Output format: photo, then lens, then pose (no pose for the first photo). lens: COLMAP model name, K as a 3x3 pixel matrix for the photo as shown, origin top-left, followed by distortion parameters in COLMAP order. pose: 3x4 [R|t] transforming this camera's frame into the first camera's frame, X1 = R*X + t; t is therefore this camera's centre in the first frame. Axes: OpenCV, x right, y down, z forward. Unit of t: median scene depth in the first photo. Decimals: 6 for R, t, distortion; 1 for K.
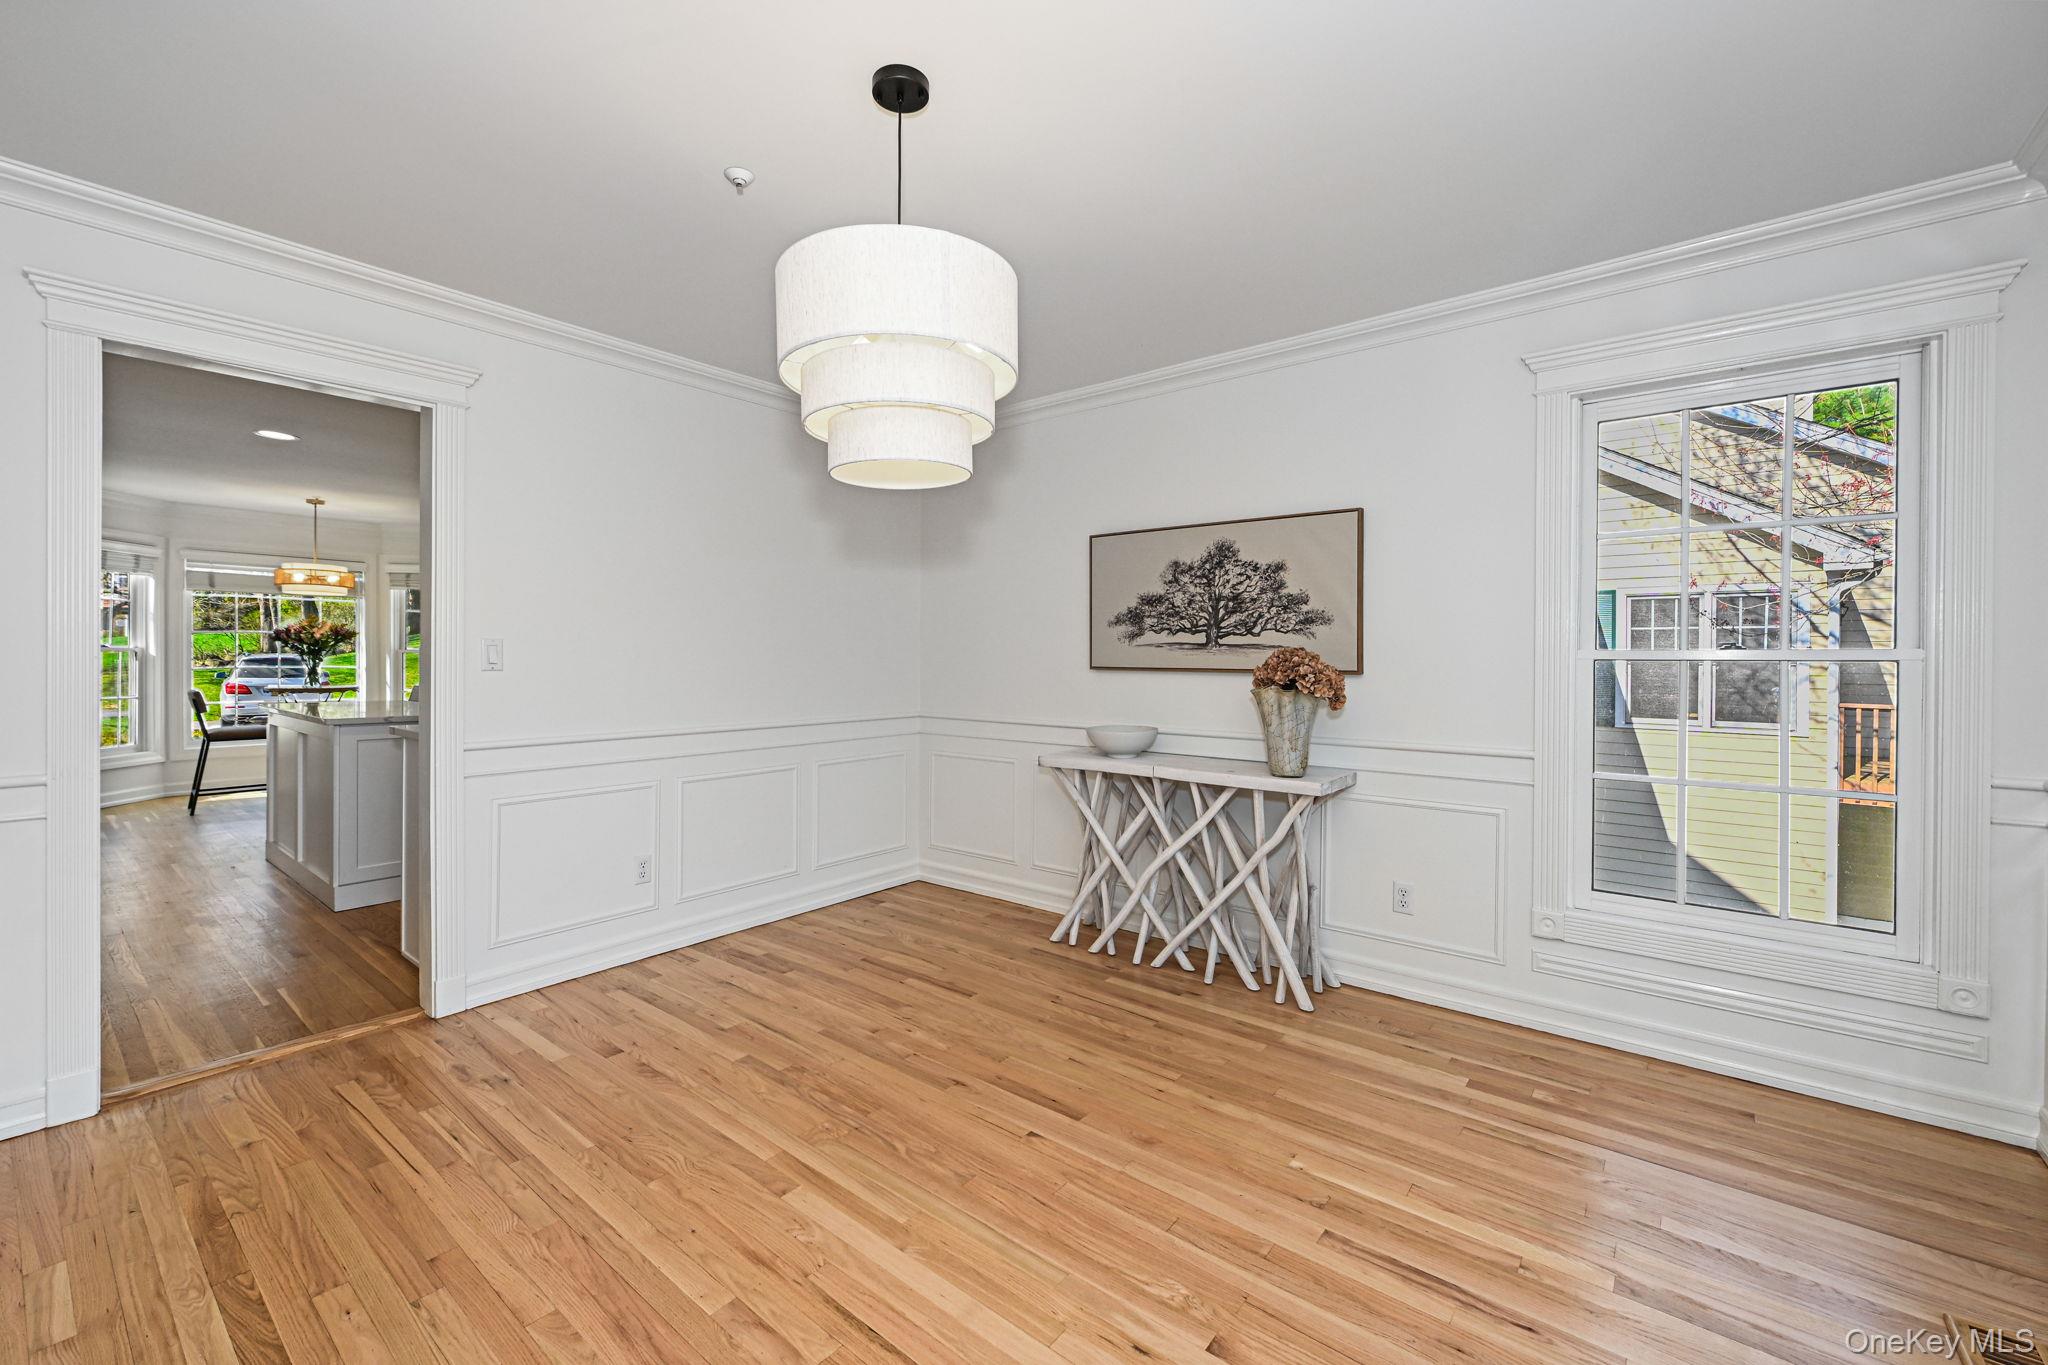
lens RADIAL K [[849.6, 0, 1016.0], [0, 849.6, 658.6], [0, 0, 1]] dist [-0.000858, -0.000280]
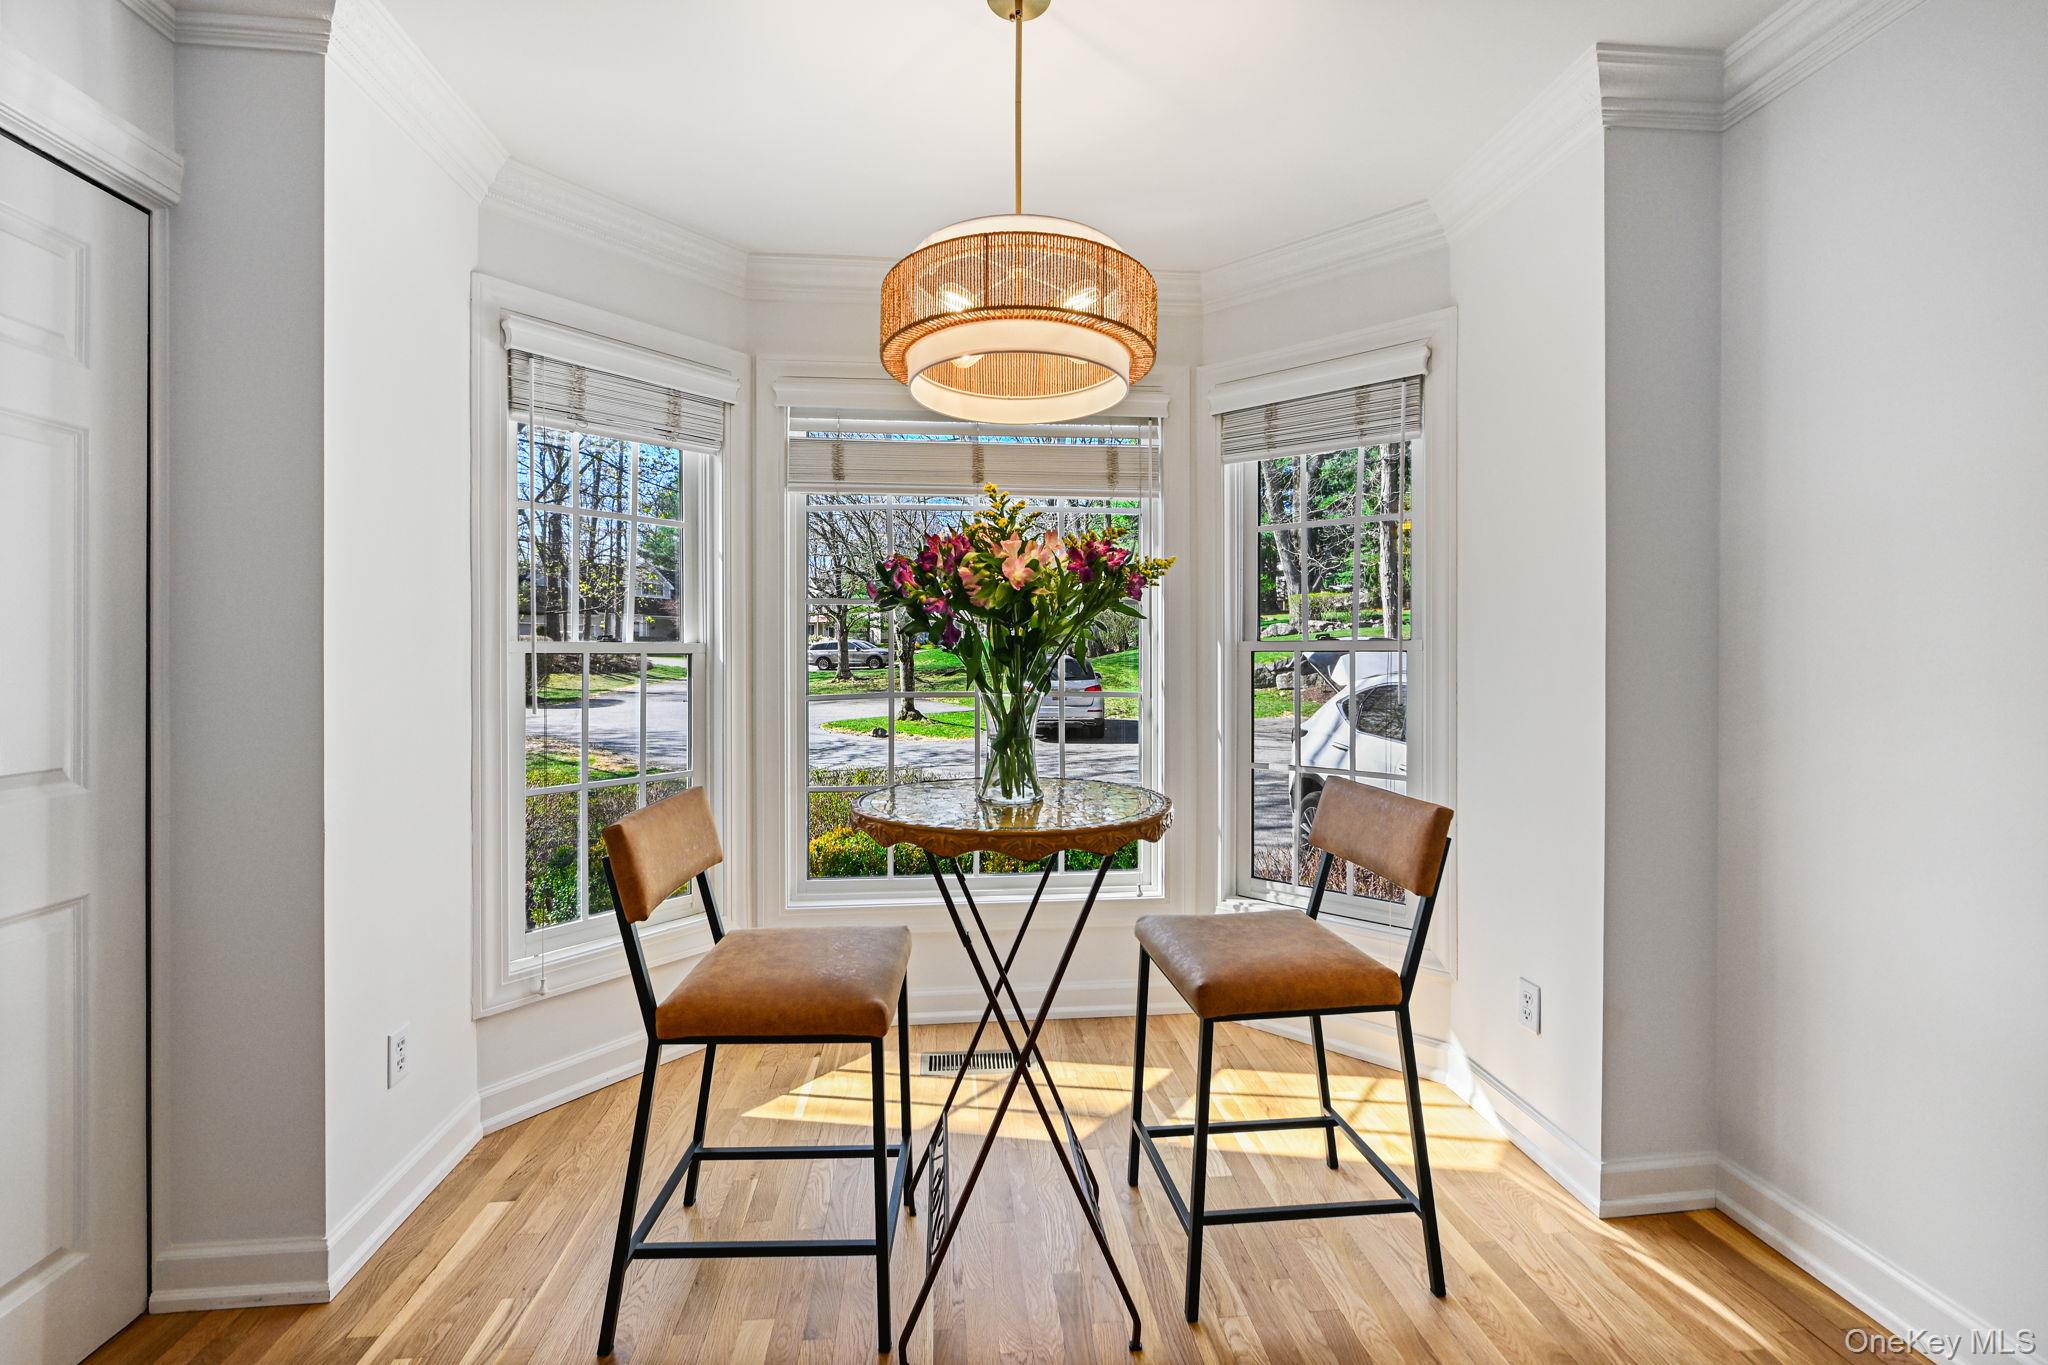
lens RADIAL K [[849.6, 0, 1016.0], [0, 849.6, 658.6], [0, 0, 1]] dist [-0.000858, -0.000280]
pose [[0.703544, -0.003198, -0.710644, -0.634436], [0.006288, 0.999979, 0.001725, -0.005172], [0.710623, -0.005683, 0.703550, 0.803548]]
